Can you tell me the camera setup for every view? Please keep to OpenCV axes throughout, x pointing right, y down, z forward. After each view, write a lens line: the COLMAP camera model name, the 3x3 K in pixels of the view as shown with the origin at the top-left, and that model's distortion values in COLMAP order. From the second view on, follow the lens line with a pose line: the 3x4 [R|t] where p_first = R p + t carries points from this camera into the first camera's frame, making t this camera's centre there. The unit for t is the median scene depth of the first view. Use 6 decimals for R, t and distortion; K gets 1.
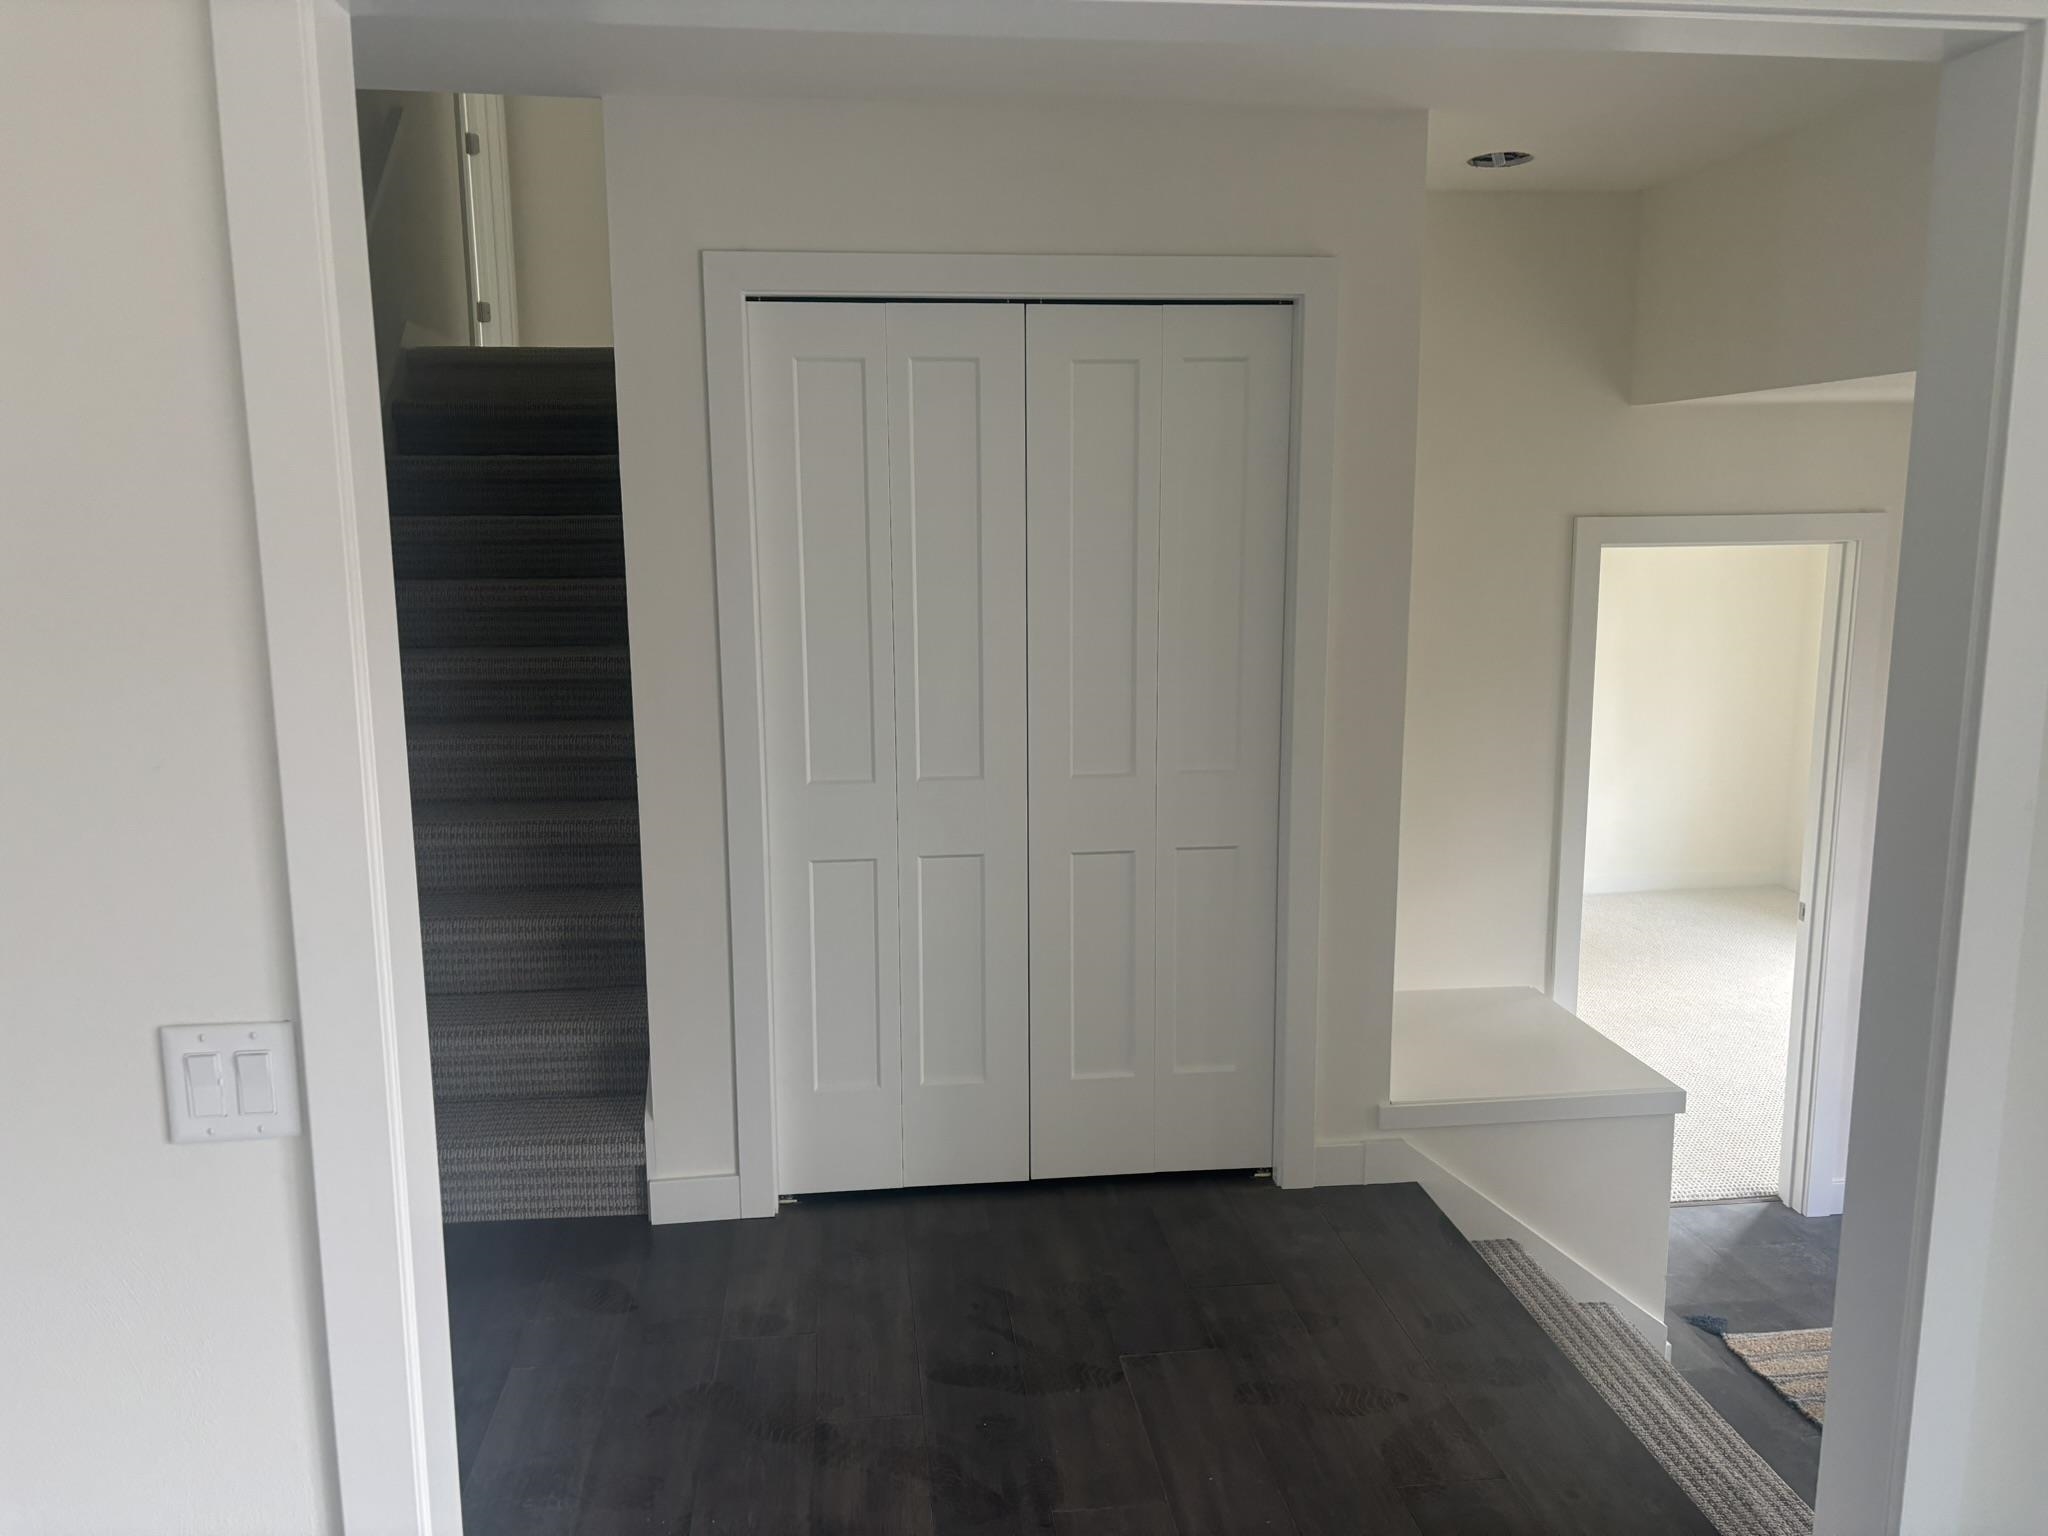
lens RADIAL K [[1535.3, 0, 1028.1], [0, 1535.3, 771.7], [0, 0, 1]] dist [0.008702, -0.001518]
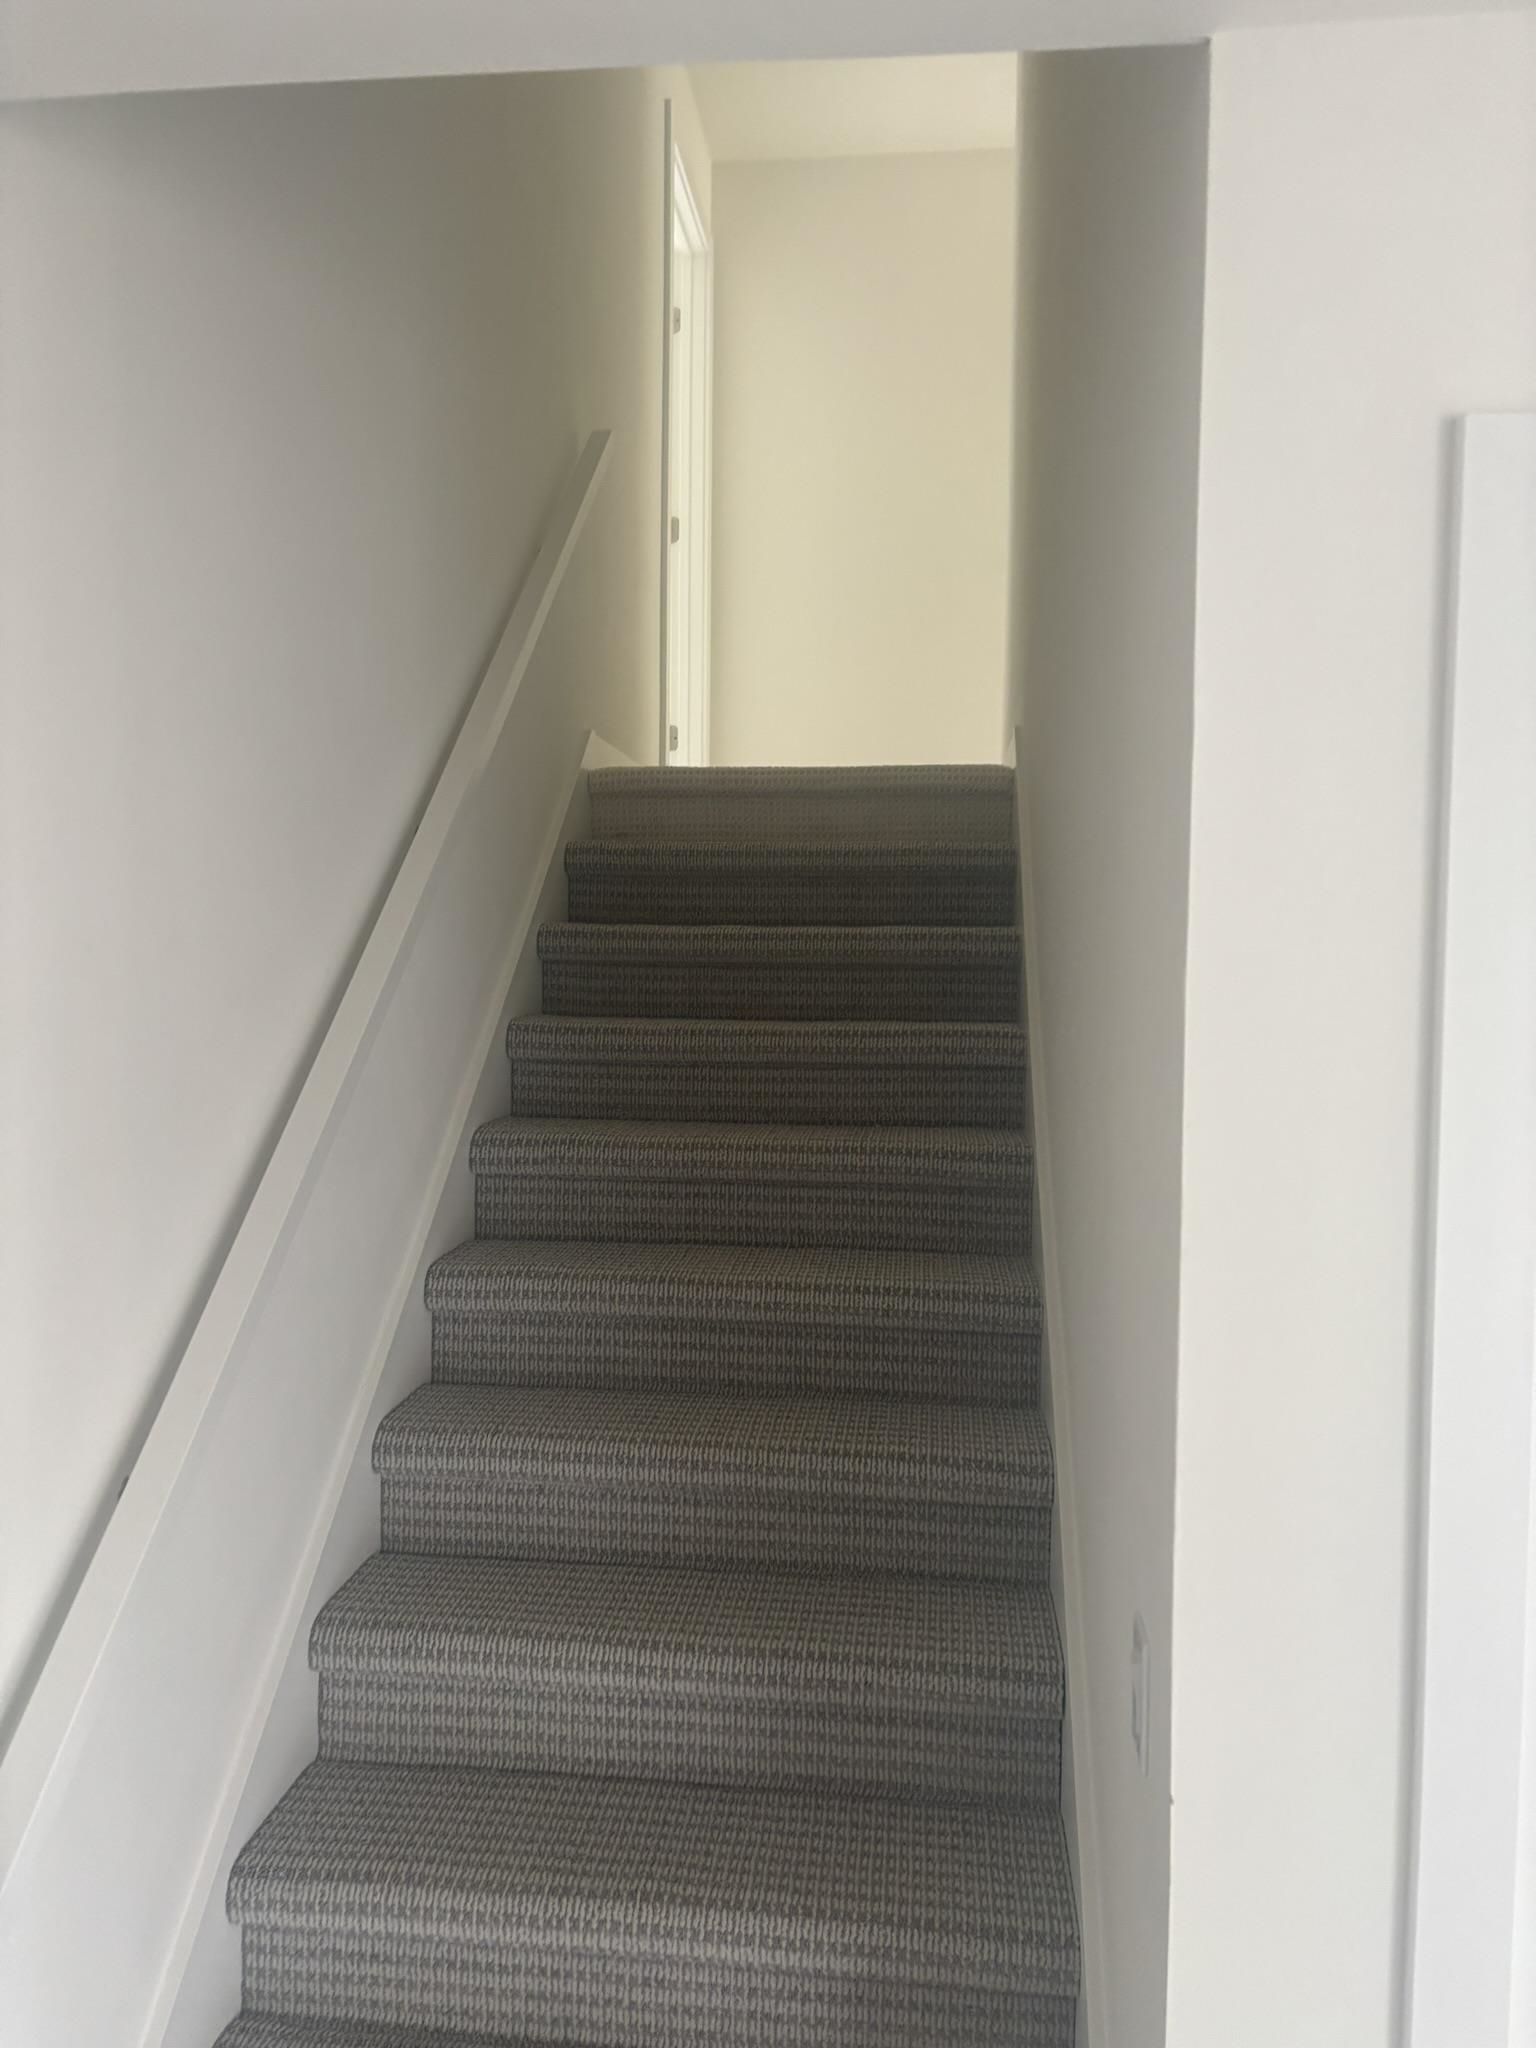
lens RADIAL K [[1535.3, 0, 767.1], [0, 1535.3, 1022.0], [0, 0, 1]] dist [0.008702, -0.001518]
pose [[0.974159, 0.024906, -0.224486, -0.228090], [-0.053533, 0.991042, -0.122354, -0.112031], [0.219427, 0.131210, 0.966766, 0.496343]]
